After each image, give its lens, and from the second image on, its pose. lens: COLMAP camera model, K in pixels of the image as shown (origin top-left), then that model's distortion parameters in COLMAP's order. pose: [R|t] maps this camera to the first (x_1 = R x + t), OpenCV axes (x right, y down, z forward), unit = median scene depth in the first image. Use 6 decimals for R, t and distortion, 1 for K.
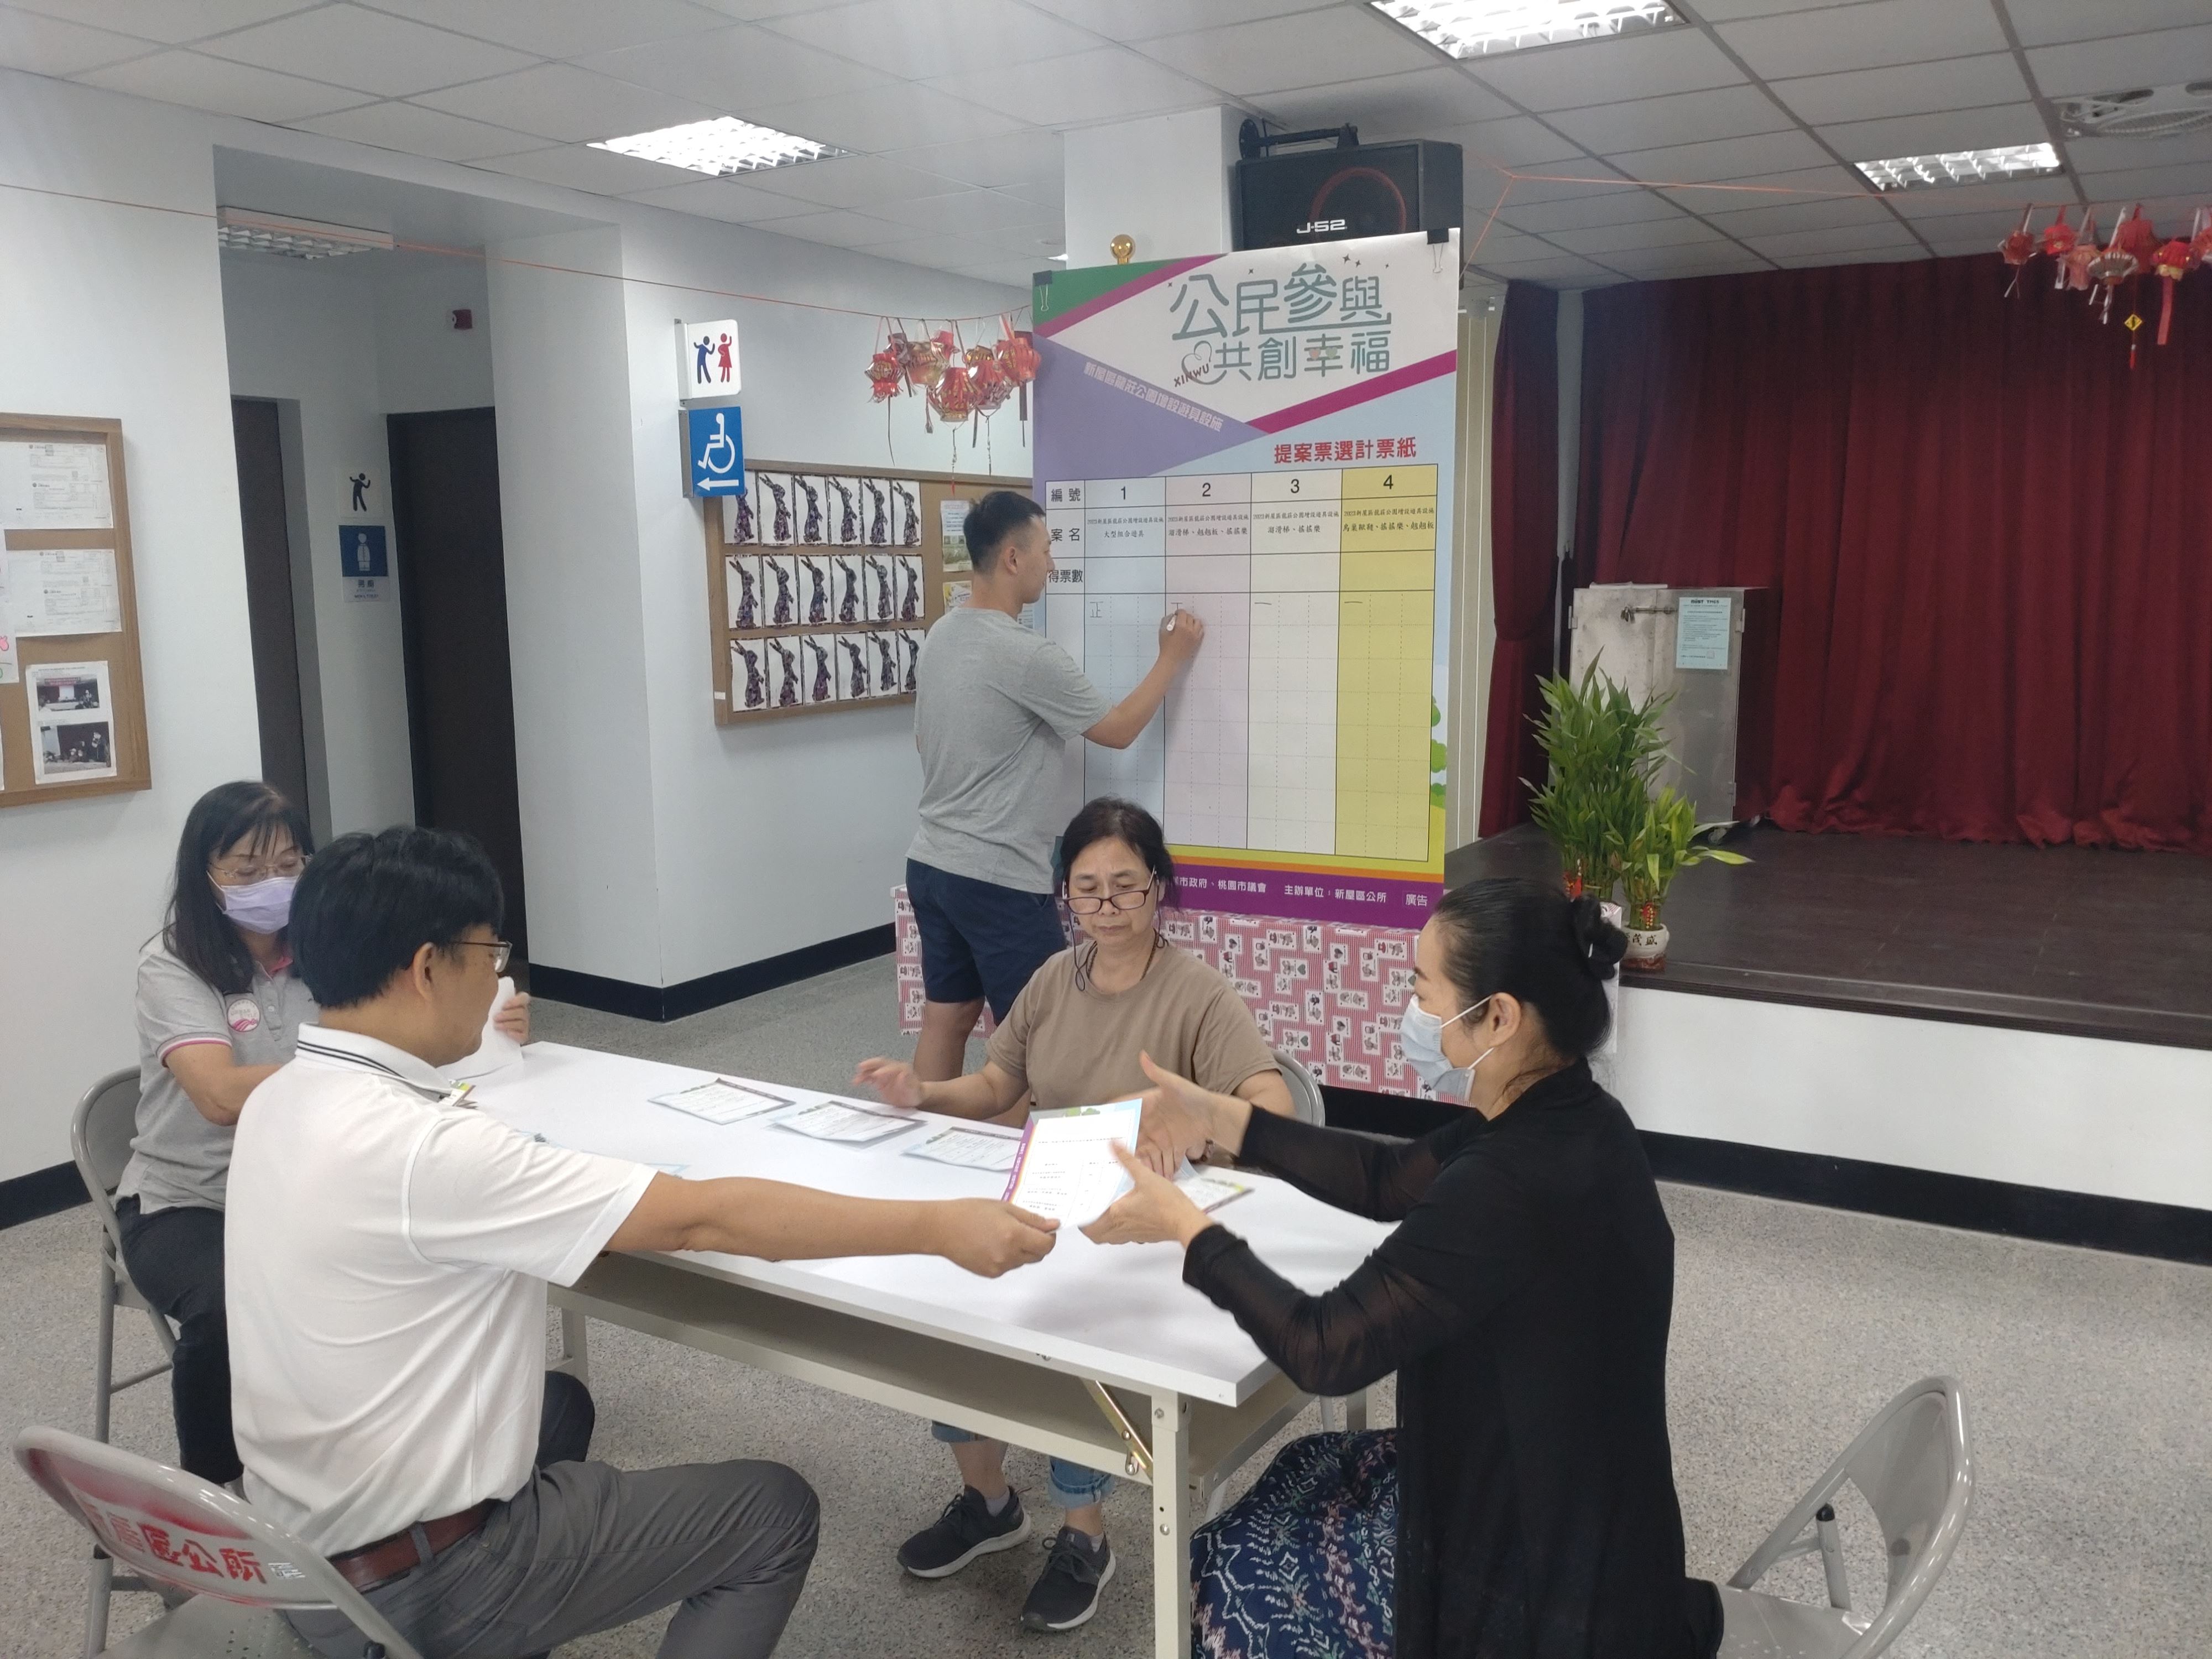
lens RADIAL K [[1780.4, 0, 1106.0], [0, 1780.4, 829.5], [0, 0, 1]] dist [0.000687, -0.110176]
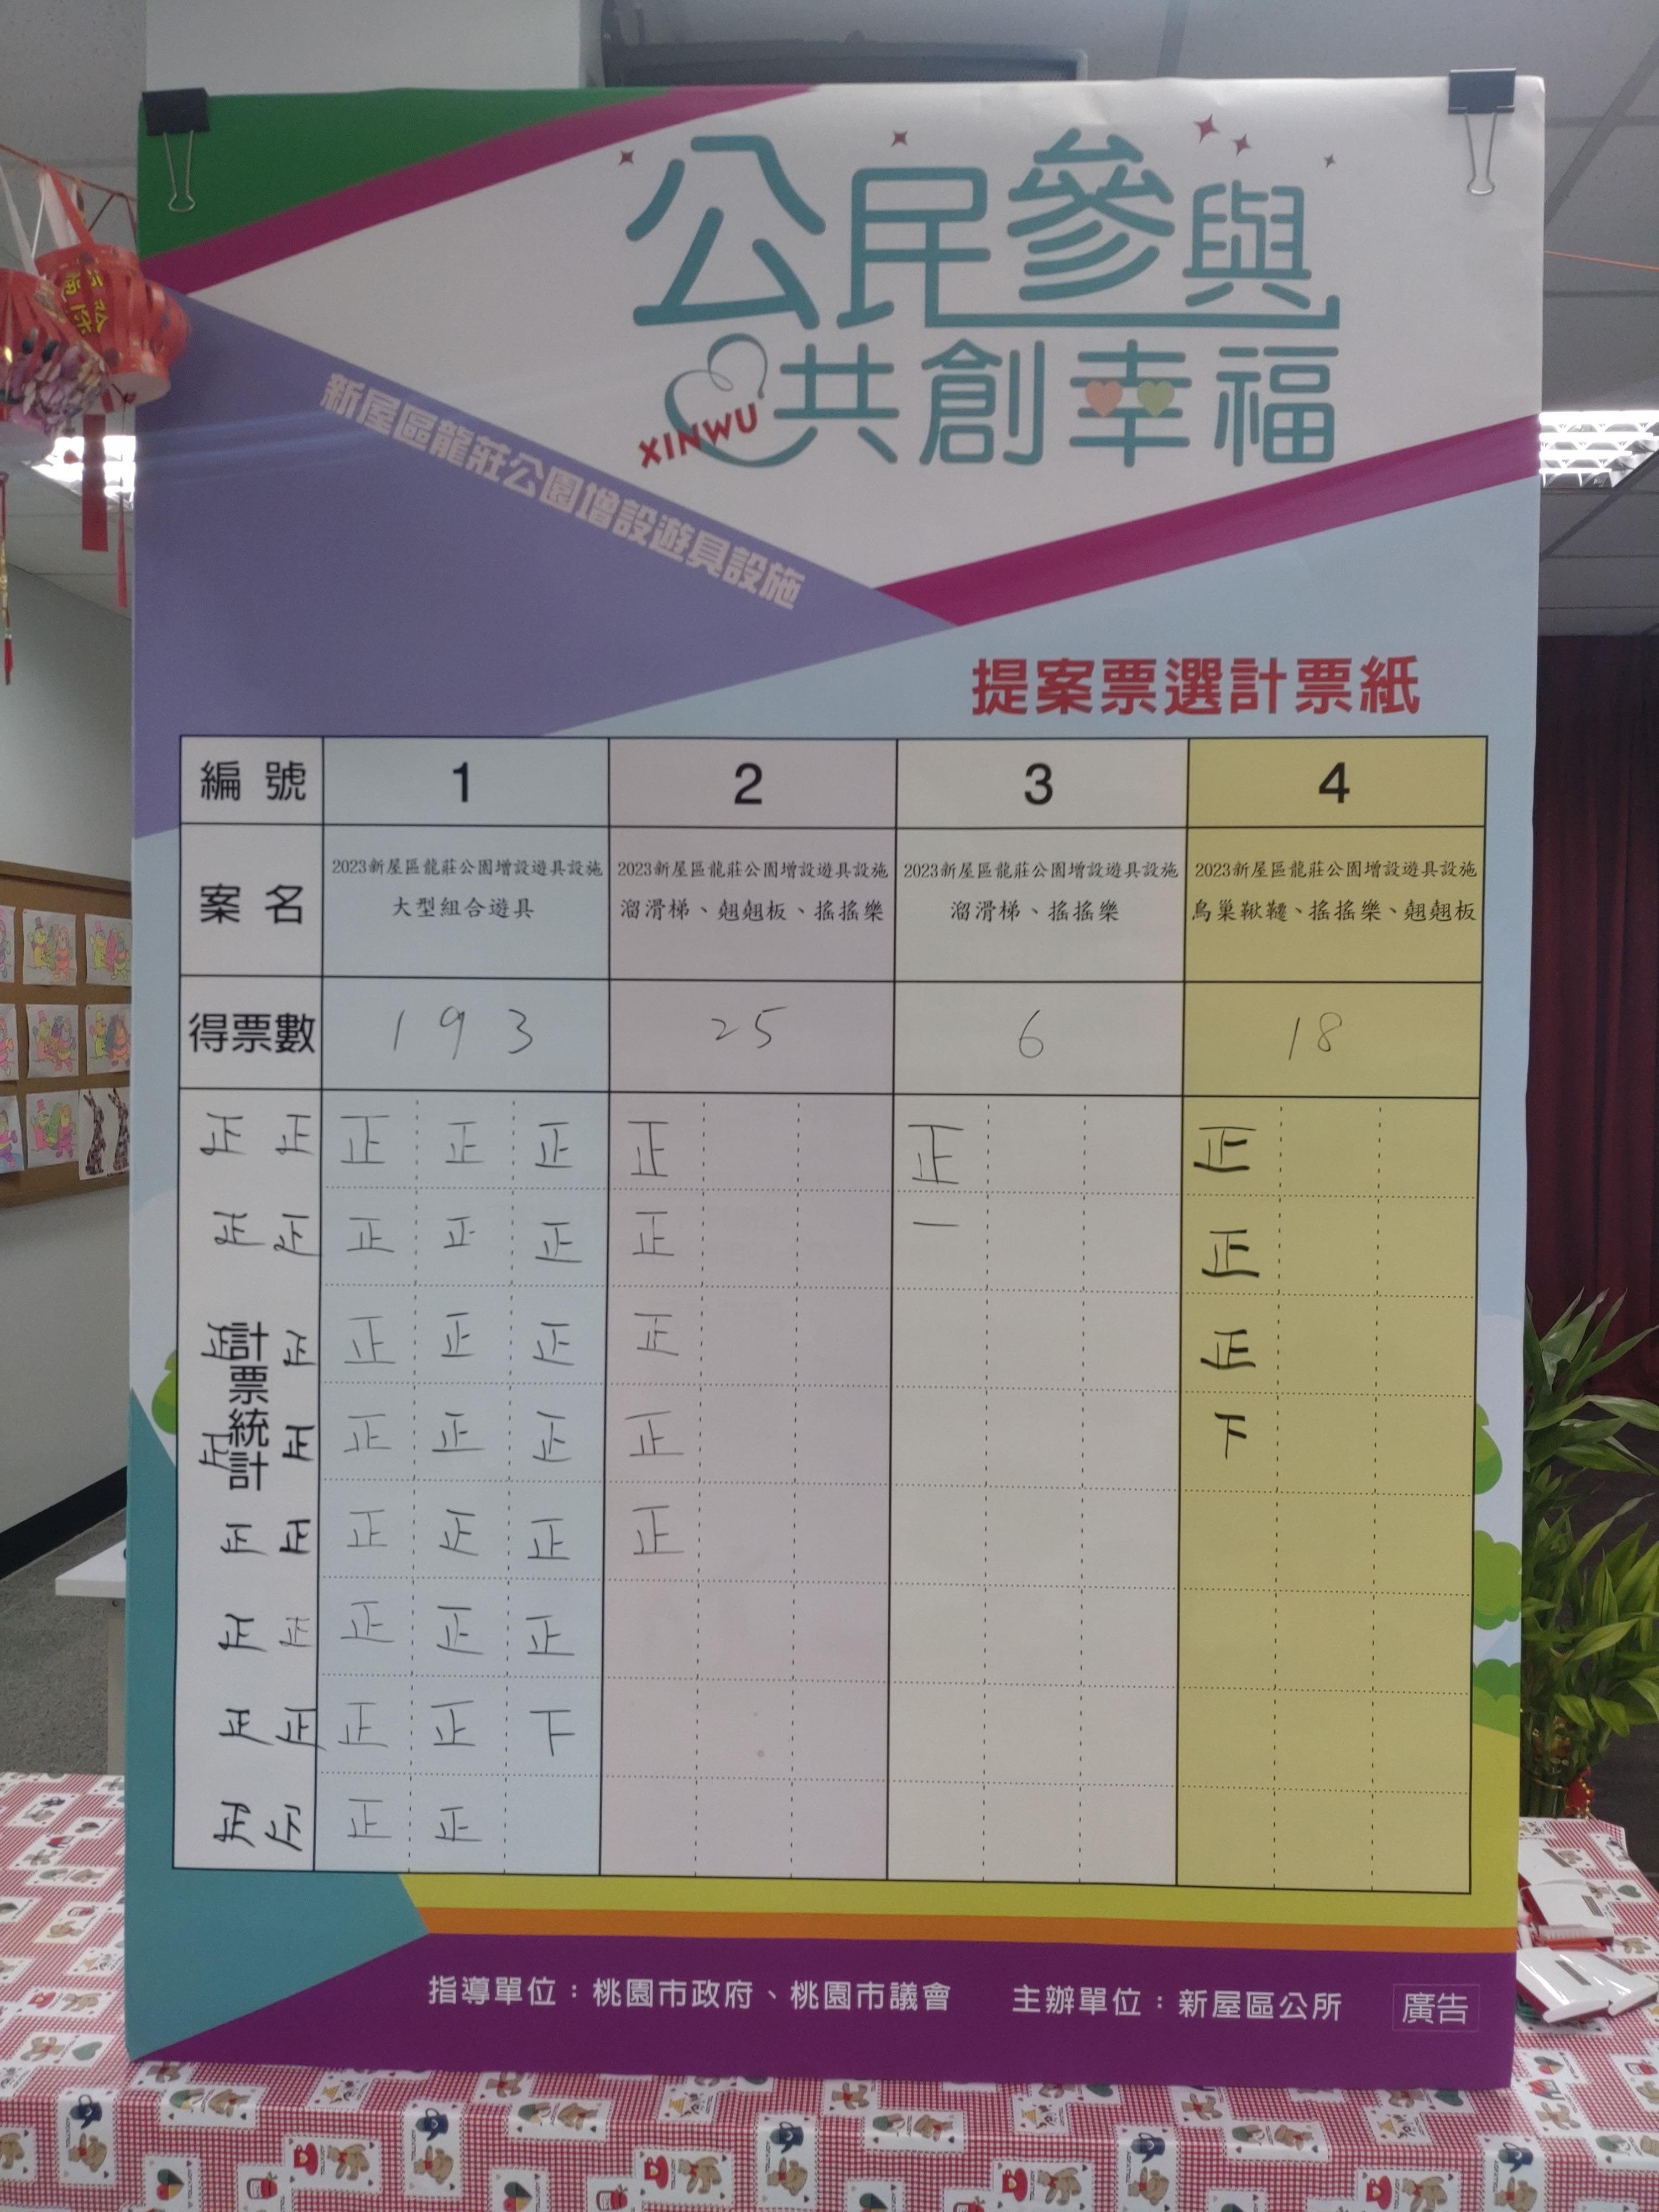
lens RADIAL K [[1837.4, 0, 829.5], [0, 1837.4, 1106.0], [0, 0, 1]] dist [0.077988, -0.144915]
pose [[0.891110, 0.003772, 0.453773, -0.086900], [0.043745, 0.994594, -0.094172, -0.101062], [-0.451675, 0.103768, 0.886128, 0.714335]]
